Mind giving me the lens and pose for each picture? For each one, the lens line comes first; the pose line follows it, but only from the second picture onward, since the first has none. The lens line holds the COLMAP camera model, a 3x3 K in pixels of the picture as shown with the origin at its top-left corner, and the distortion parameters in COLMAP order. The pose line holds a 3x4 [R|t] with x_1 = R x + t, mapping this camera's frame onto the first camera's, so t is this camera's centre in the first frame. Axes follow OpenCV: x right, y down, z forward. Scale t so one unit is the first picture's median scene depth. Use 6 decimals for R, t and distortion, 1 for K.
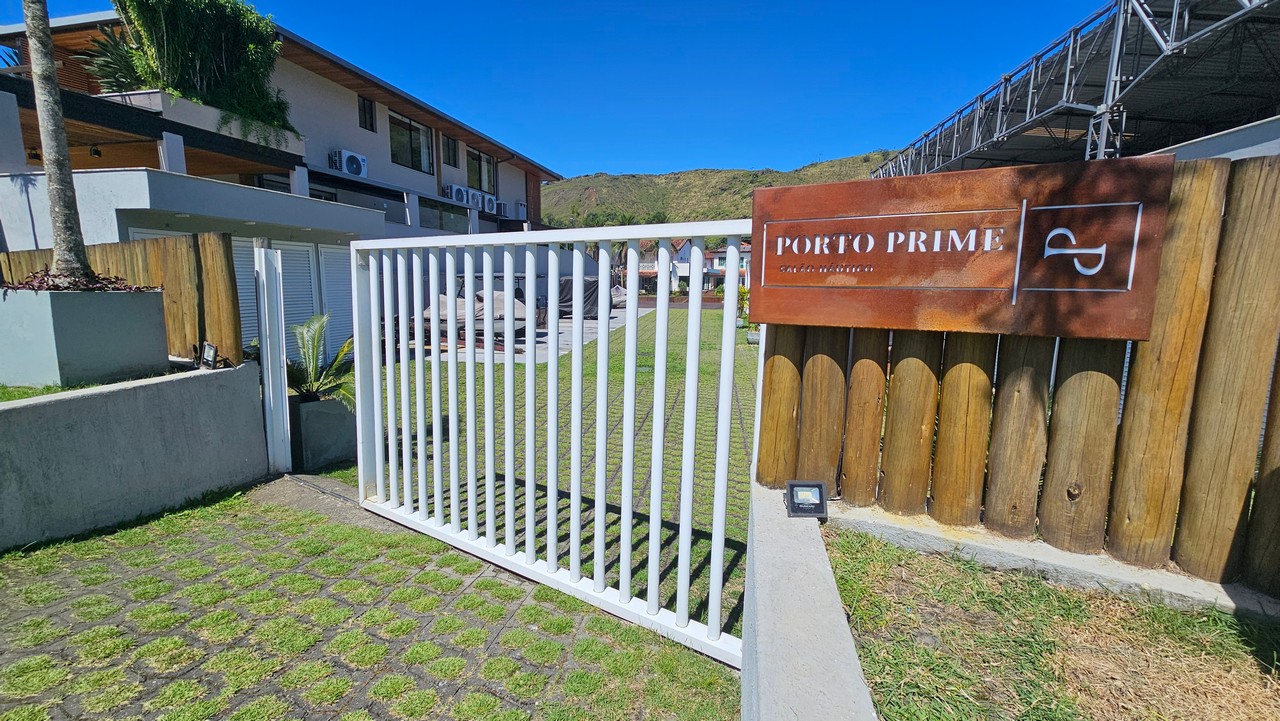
lens RADIAL K [[525.0, 0, 633.9], [0, 525.0, 357.8], [0, 0, 1]] dist [-0.005096, 0.001152]
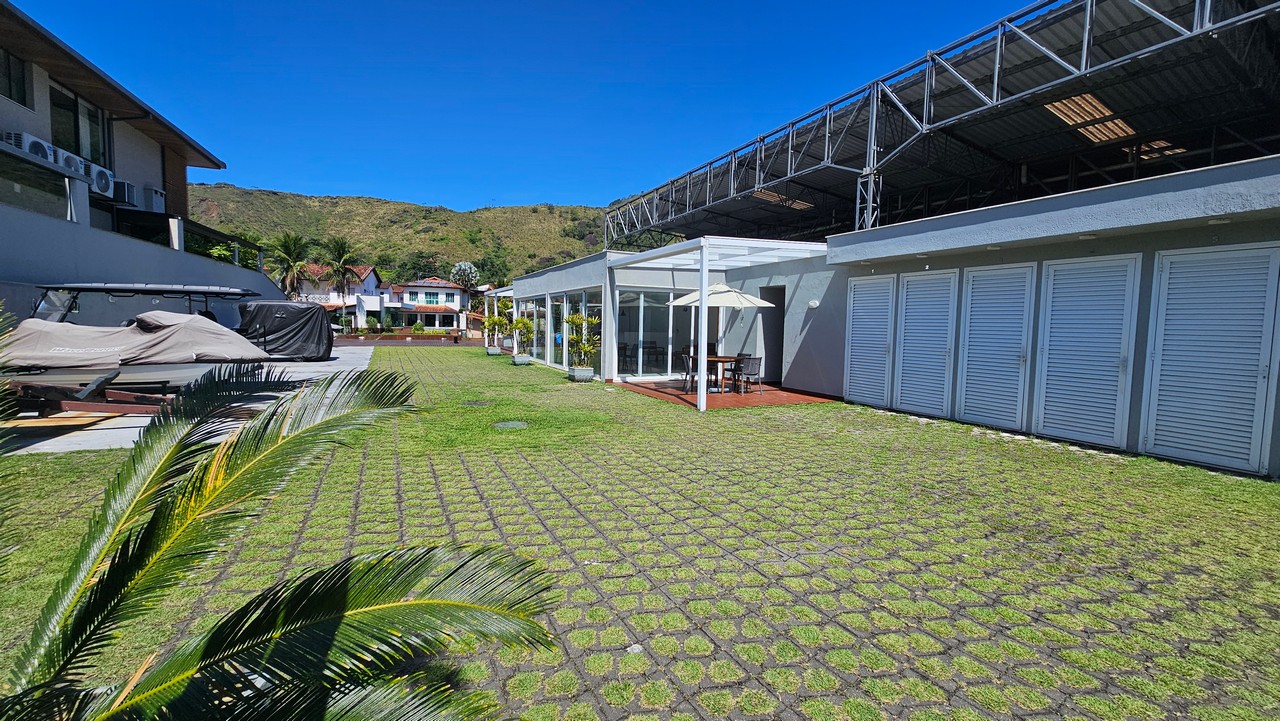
lens RADIAL K [[525.0, 0, 638.3], [0, 525.0, 361.6], [0, 0, 1]] dist [-0.005096, 0.001152]
pose [[0.823992, -0.029921, 0.565810, -0.230905], [0.068020, 0.996607, -0.046355, -0.017316], [-0.562503, 0.076682, 0.823231, 0.327629]]
